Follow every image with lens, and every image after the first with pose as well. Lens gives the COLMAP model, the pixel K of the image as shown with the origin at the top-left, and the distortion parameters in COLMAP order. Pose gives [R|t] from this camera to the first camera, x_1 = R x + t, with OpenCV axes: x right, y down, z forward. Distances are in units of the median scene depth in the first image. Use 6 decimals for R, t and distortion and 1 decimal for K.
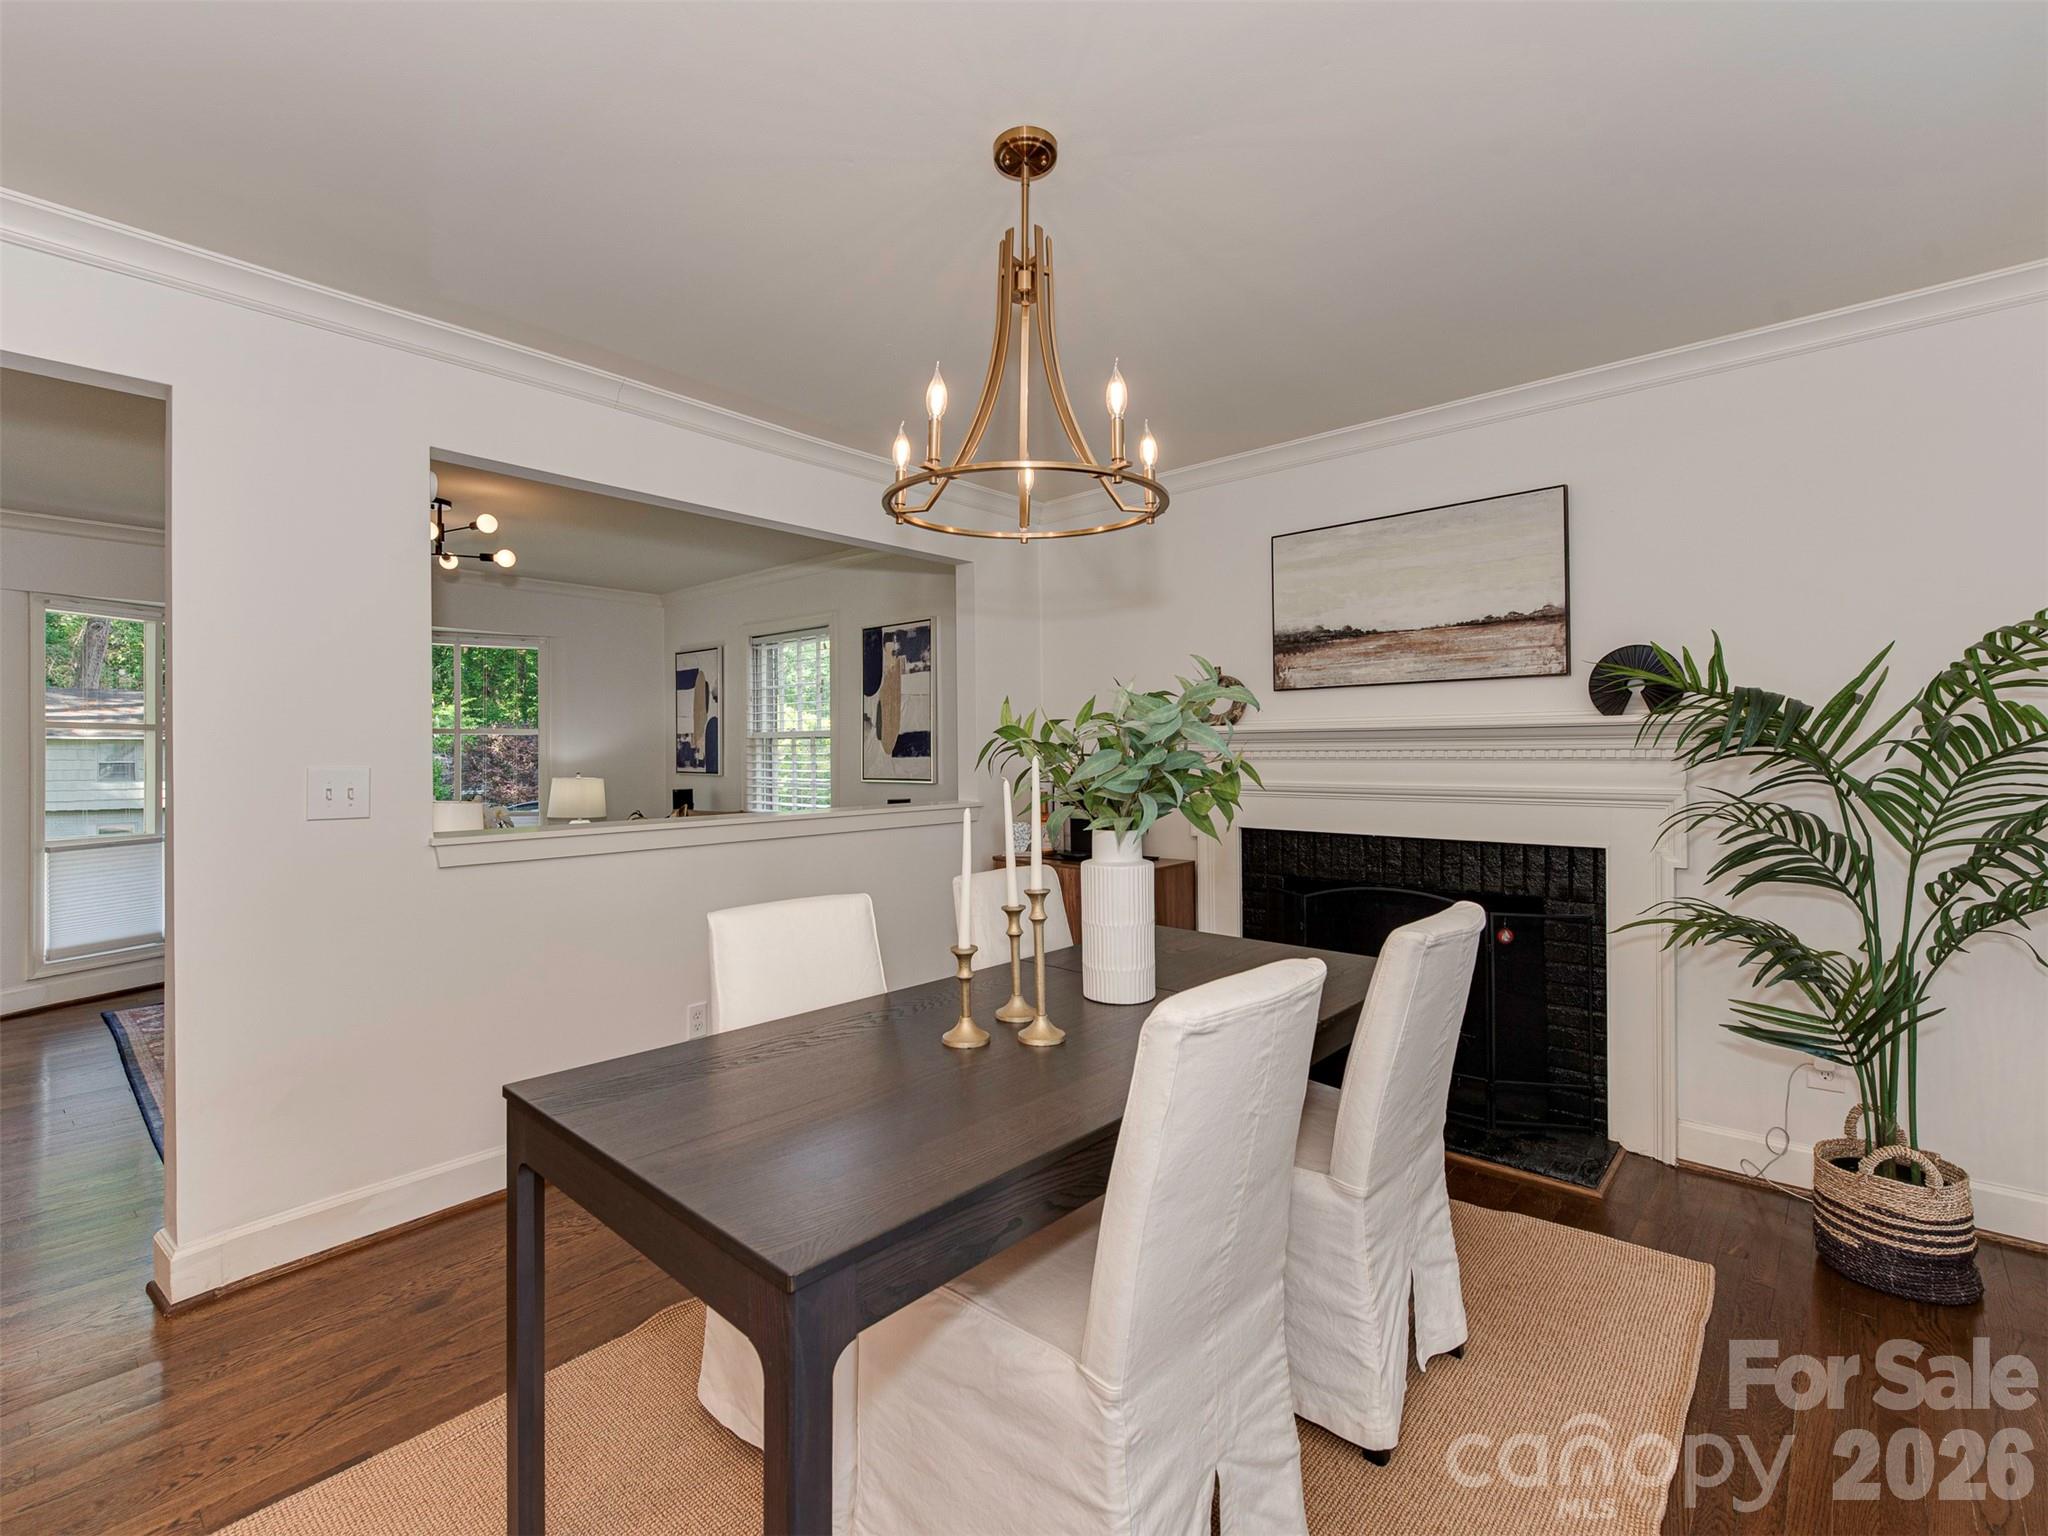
lens RADIAL K [[924.1, 0, 1021.0], [0, 924.1, 755.1], [0, 0, 1]] dist [0.001624, -0.000064]
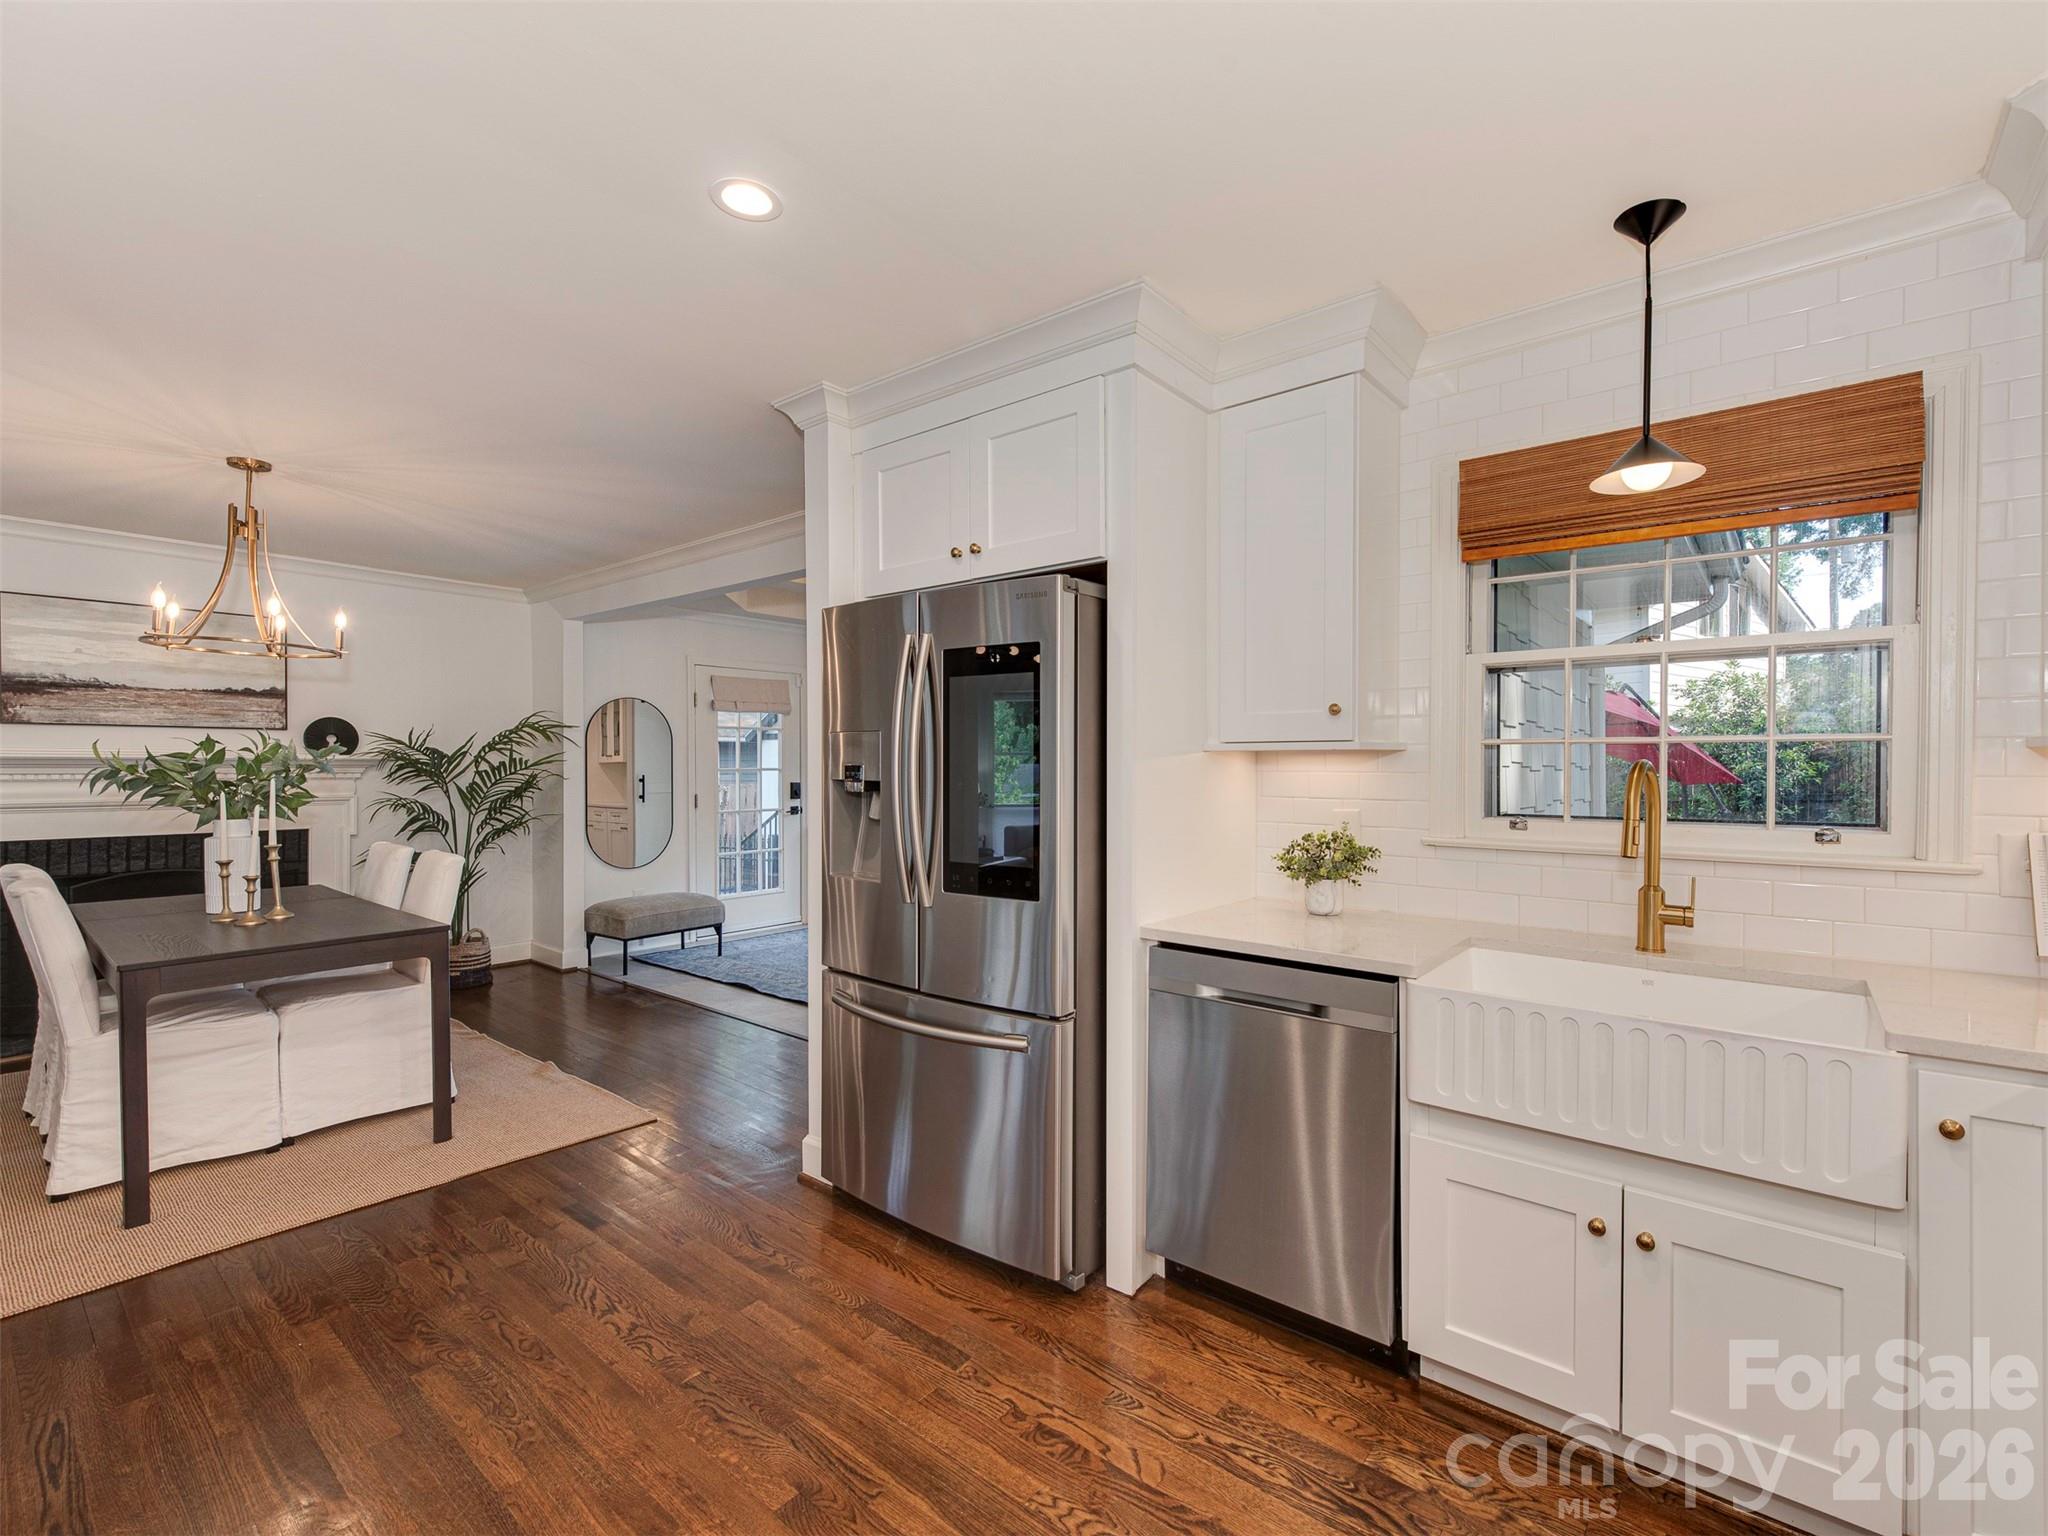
lens RADIAL K [[894.5, 0, 1062.0], [0, 894.5, 773.3], [0, 0, 1]] dist [0.001477, -0.000371]
pose [[-0.066798, 0.000648, 0.997766, -1.159702], [0.004076, 0.999992, -0.000376, 0.000323], [-0.997758, 0.004042, -0.066800, -0.324575]]
